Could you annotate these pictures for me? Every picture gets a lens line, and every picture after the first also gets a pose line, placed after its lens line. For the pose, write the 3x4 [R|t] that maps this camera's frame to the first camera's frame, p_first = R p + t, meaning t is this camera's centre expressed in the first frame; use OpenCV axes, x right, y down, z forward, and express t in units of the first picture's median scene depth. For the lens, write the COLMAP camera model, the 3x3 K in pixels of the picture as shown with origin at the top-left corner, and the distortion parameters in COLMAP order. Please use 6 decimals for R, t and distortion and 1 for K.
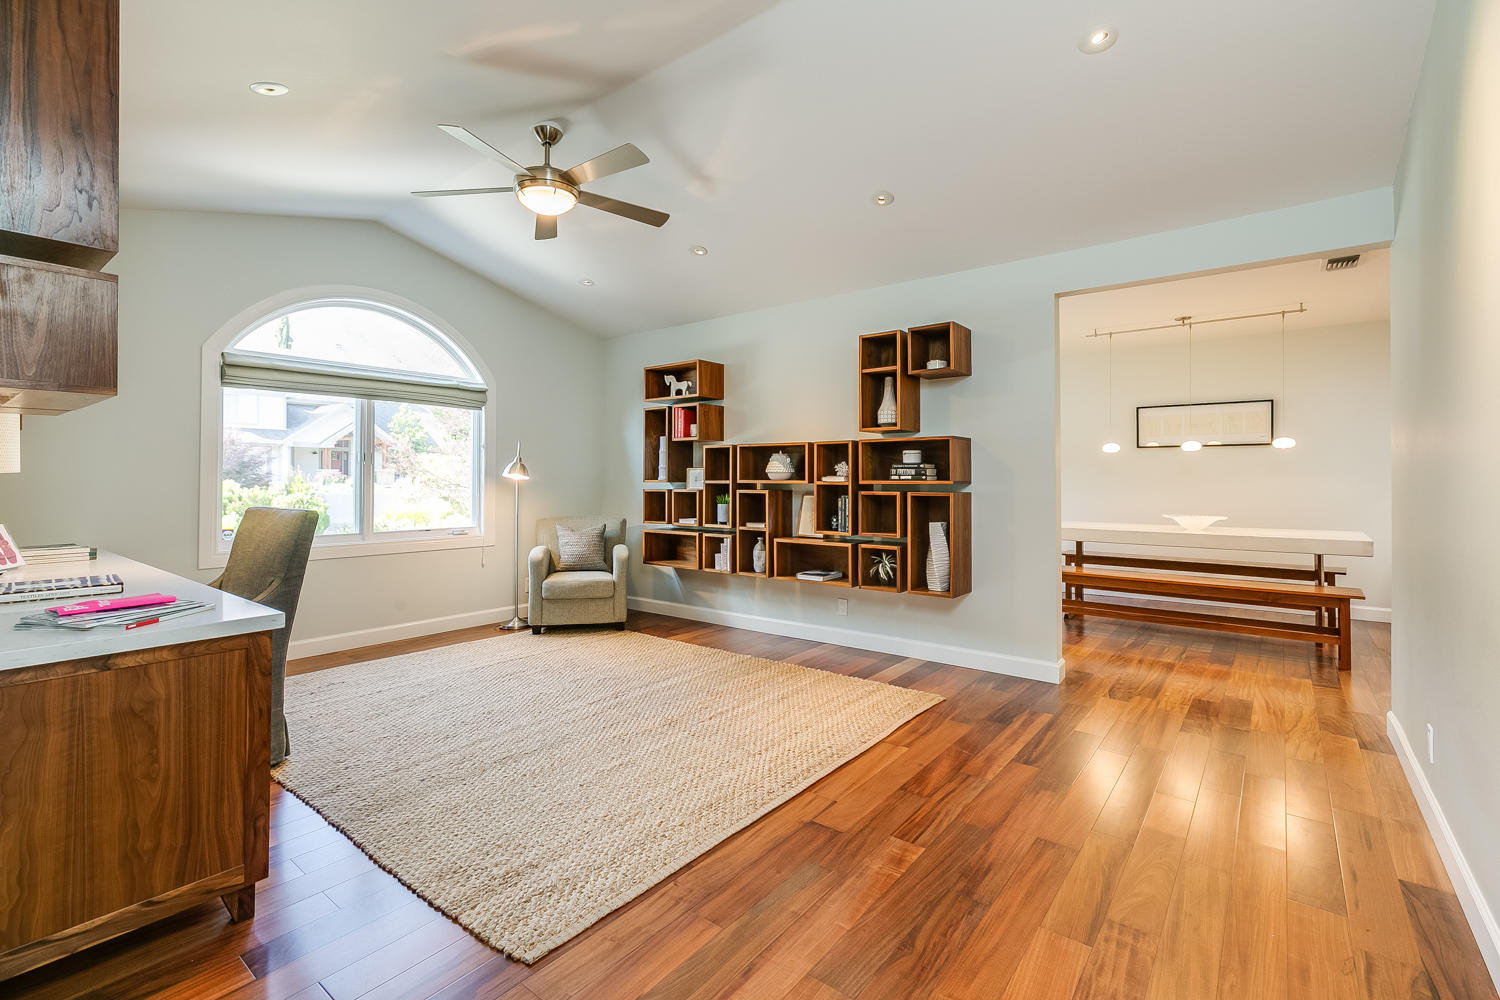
lens RADIAL K [[666.7, 0, 753.8], [0, 666.7, 489.5], [0, 0, 1]] dist [-0.002049, 0.001734]
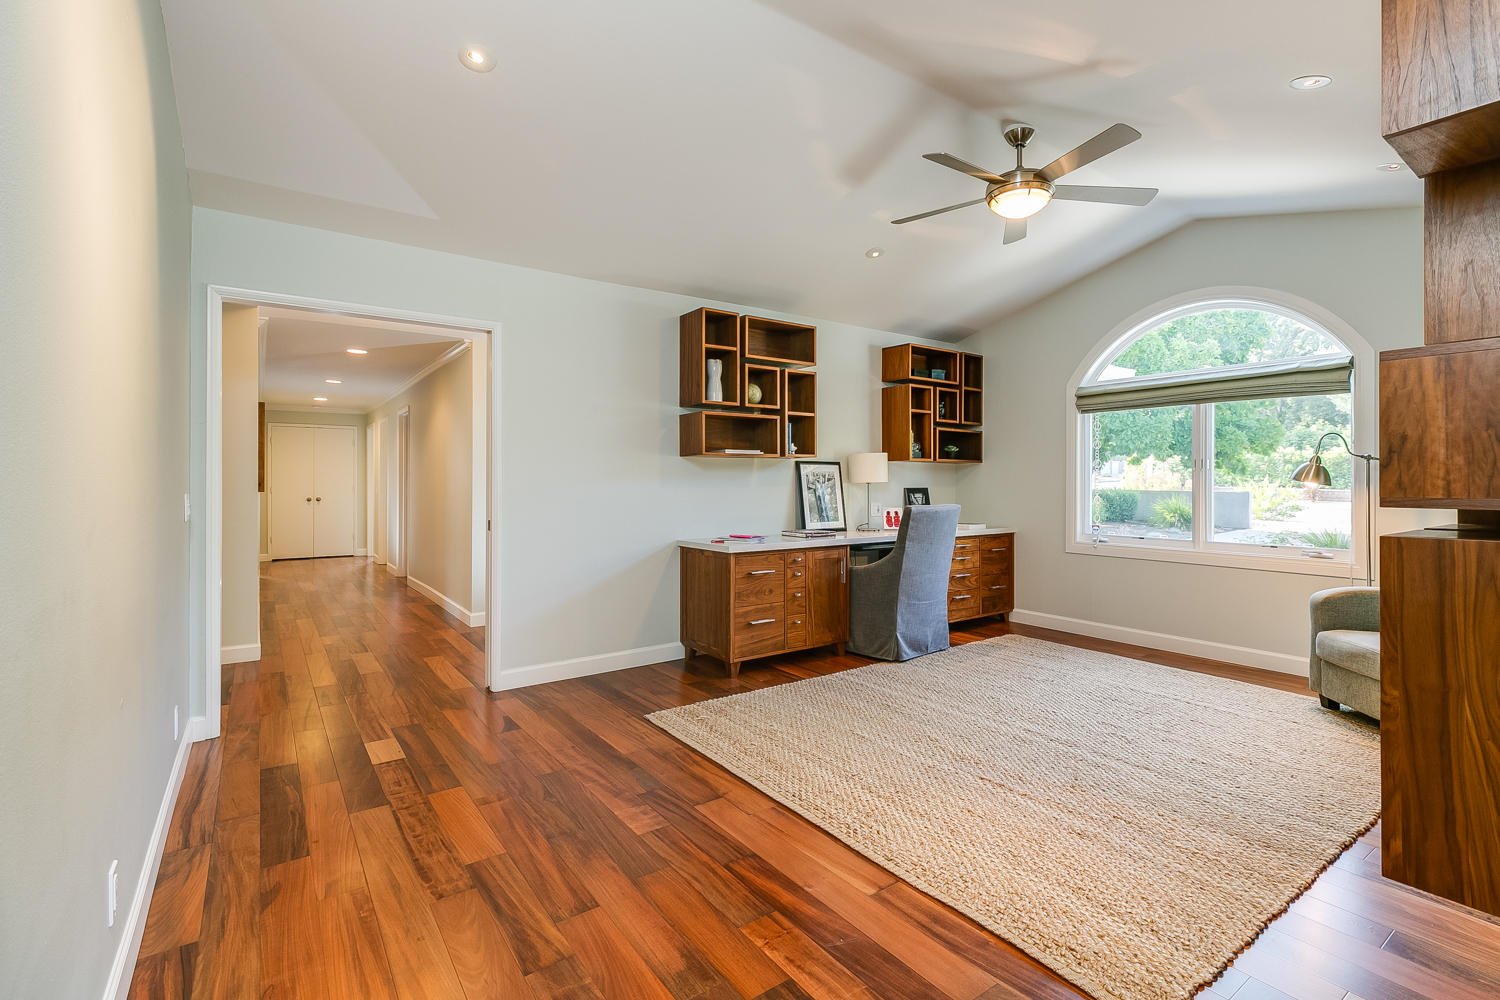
lens RADIAL K [[666.7, 0, 751.3], [0, 666.7, 485.4], [0, 0, 1]] dist [-0.002049, 0.001734]
pose [[-0.265682, 0.002631, -0.964057, 0.896784], [-0.016829, 0.999831, 0.007367, -0.020767], [0.963914, 0.018181, -0.265593, 1.052695]]
